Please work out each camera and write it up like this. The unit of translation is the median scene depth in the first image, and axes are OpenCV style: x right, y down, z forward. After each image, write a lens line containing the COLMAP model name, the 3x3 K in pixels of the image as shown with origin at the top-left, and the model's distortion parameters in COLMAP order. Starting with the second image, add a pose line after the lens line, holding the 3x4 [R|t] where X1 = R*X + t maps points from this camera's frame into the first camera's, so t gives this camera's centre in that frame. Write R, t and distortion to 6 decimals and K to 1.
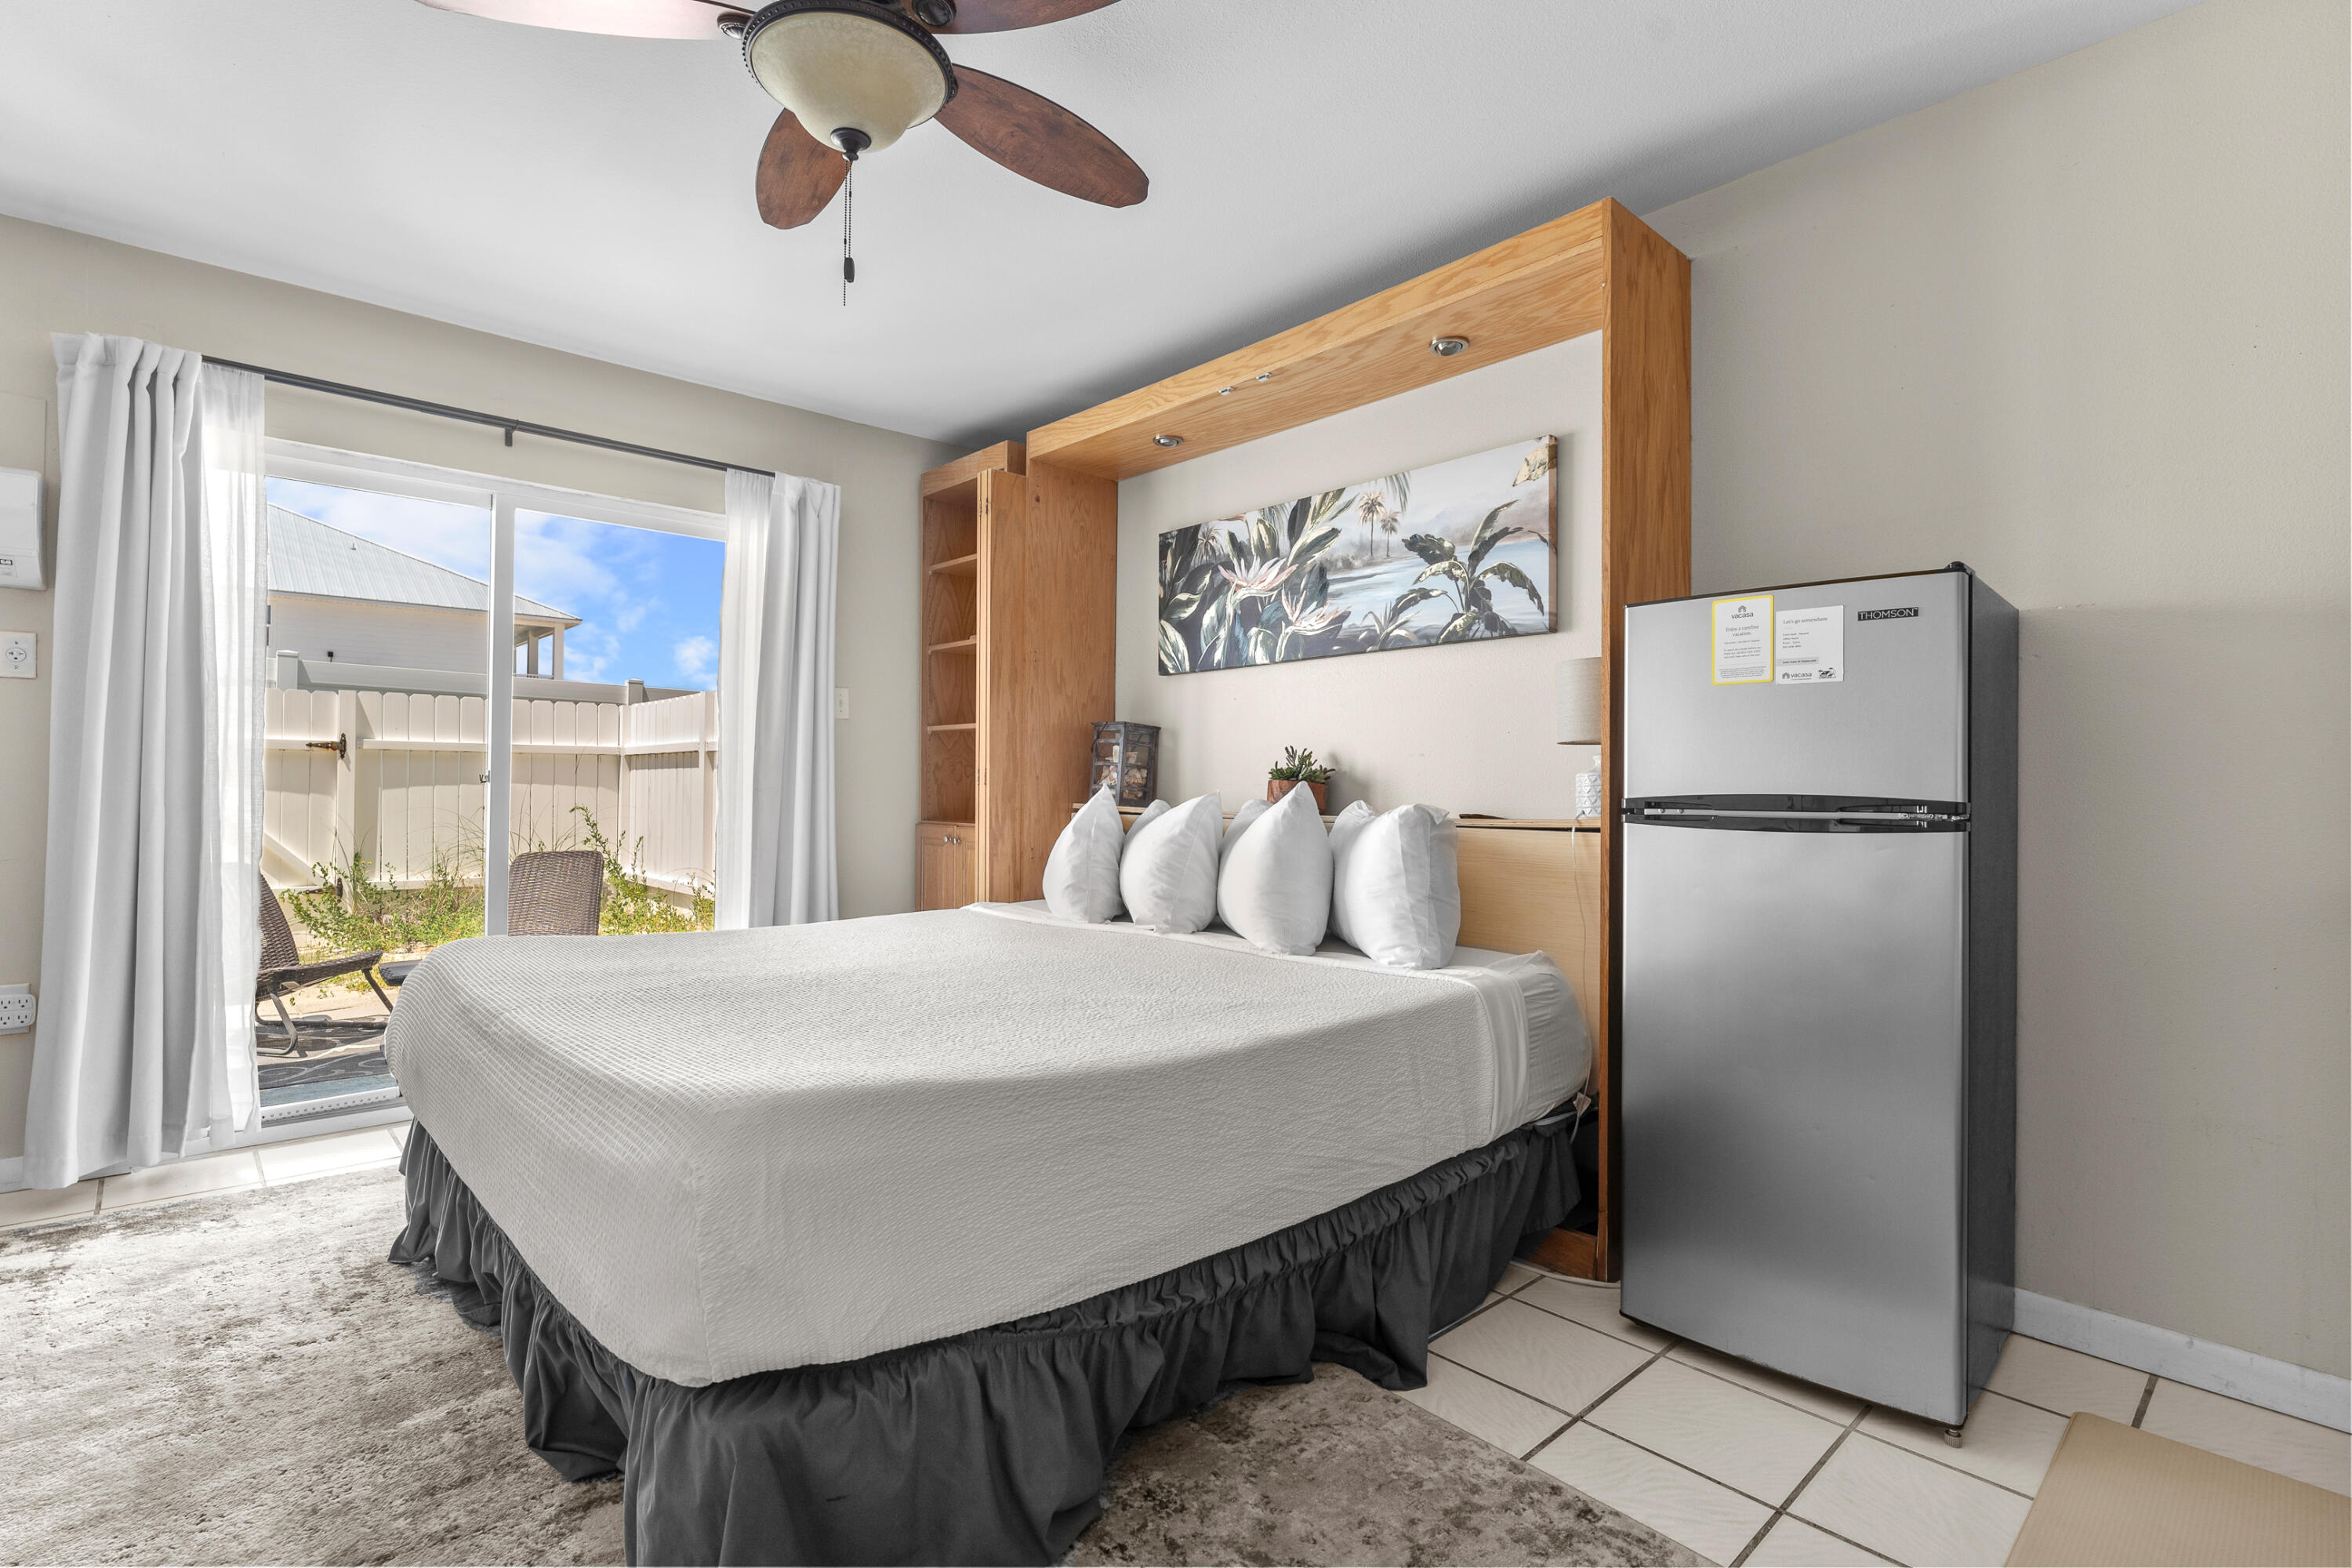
lens RADIAL K [[1102.6, 0, 1164.7], [0, 1102.6, 780.7], [0, 0, 1]] dist [-0.003528, -0.000499]
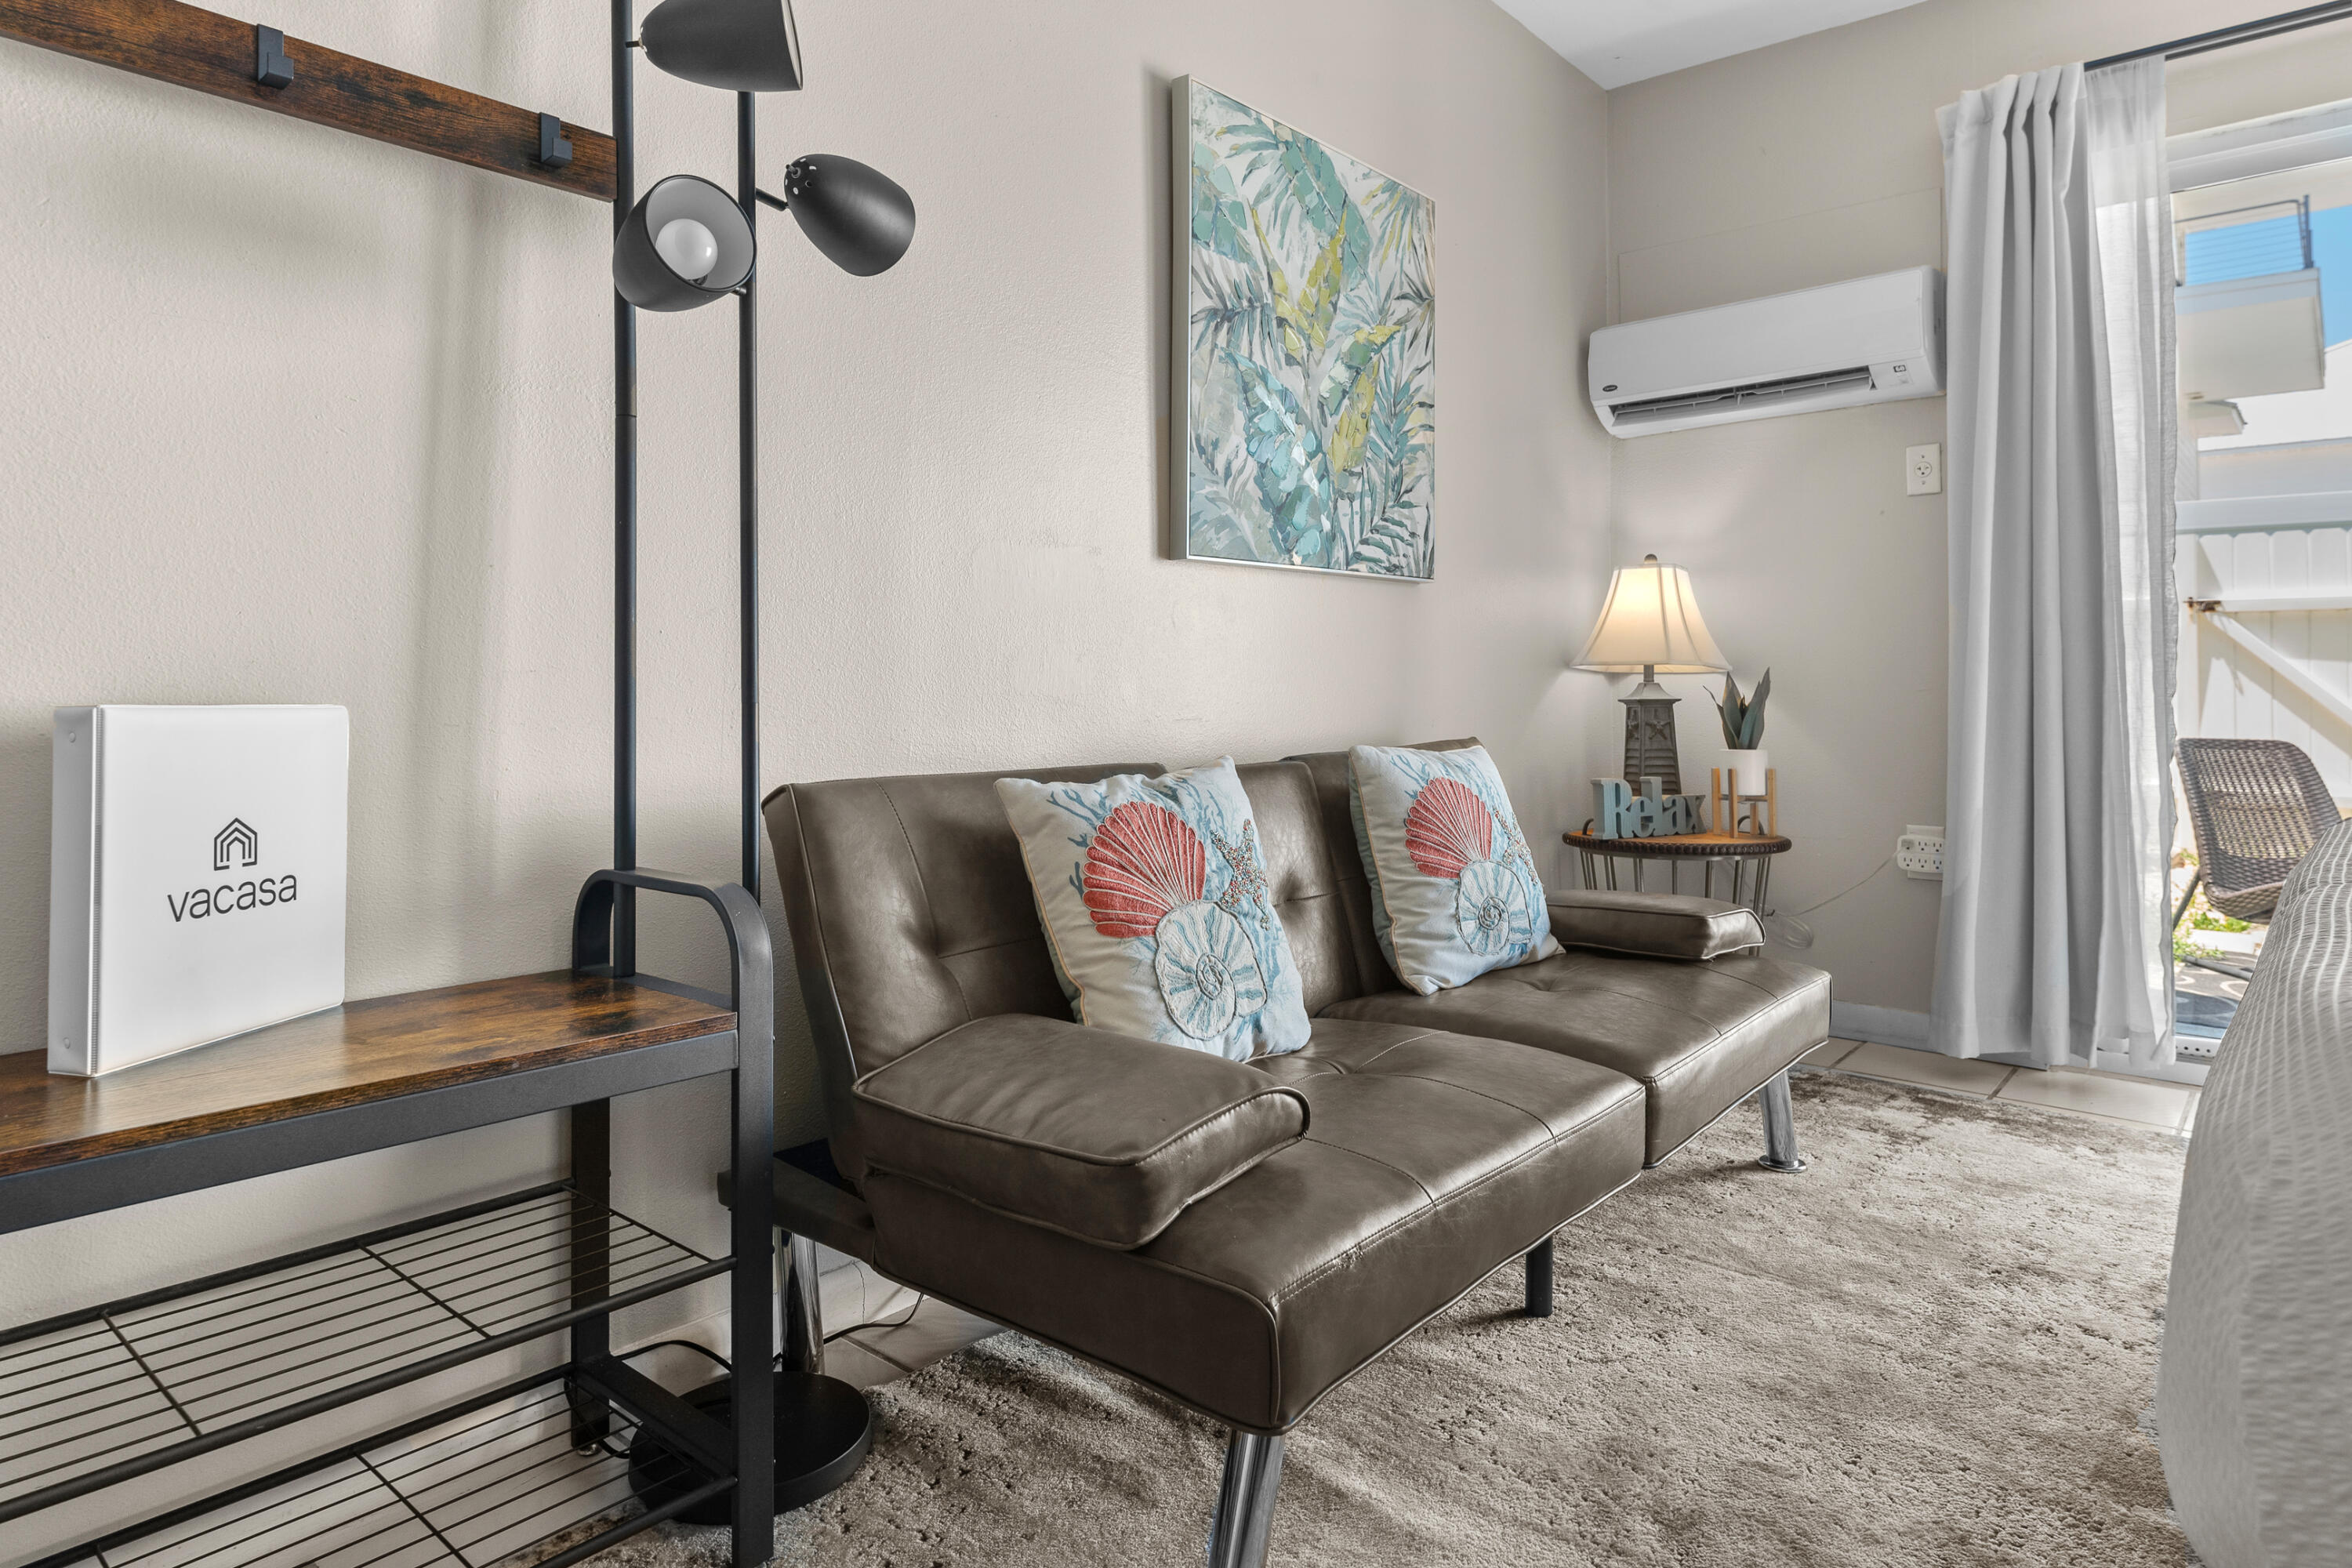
lens RADIAL K [[1368.3, 0, 1161.3], [0, 1368.3, 655.8], [0, 0, 1]] dist [0.000210, -0.001172]
pose [[0.114813, -0.033889, -0.992809, 0.018349], [0.007628, 0.999419, -0.033233, 0.063792], [0.993358, -0.003757, 0.115005, 0.190363]]
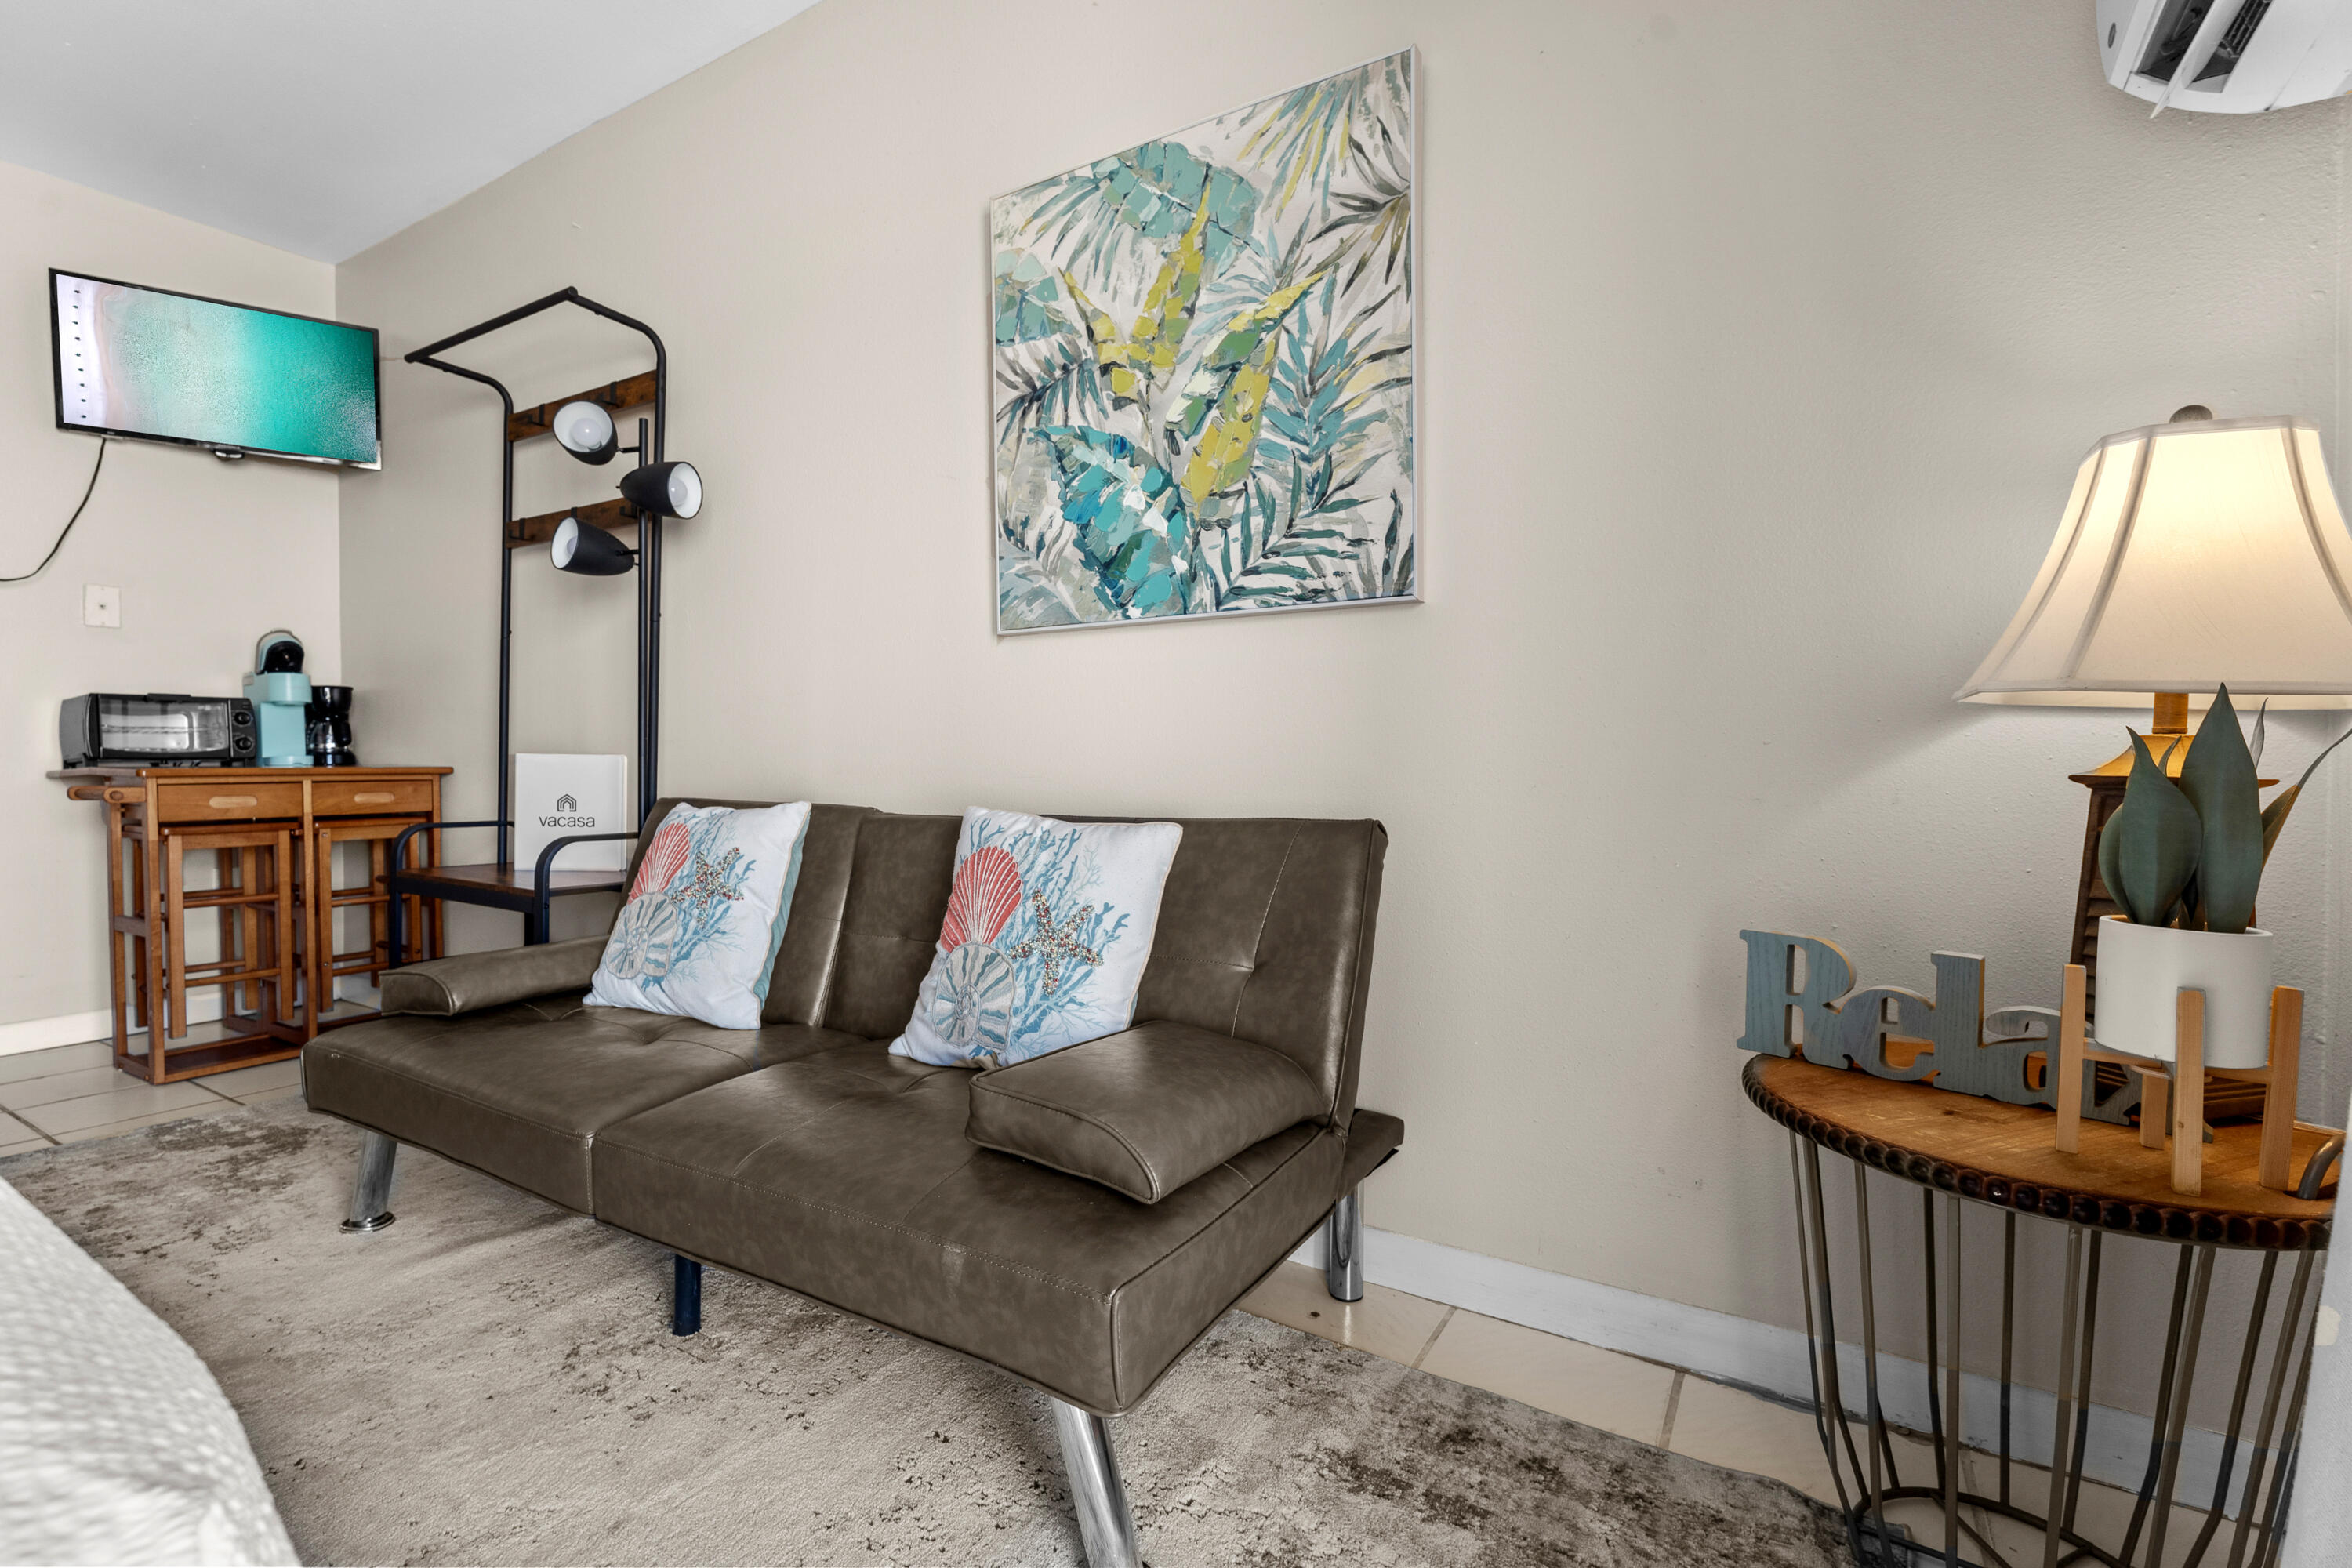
lens RADIAL K [[1061.6, 0, 1176.0], [0, 1061.6, 784.0], [0, 0, 1]] dist [-0.005047, -0.000180]
pose [[-0.958185, -0.007613, -0.286050, -0.598895], [-0.012930, 0.999777, 0.016705, 0.065806], [0.285859, 0.019705, -0.958069, 0.904608]]
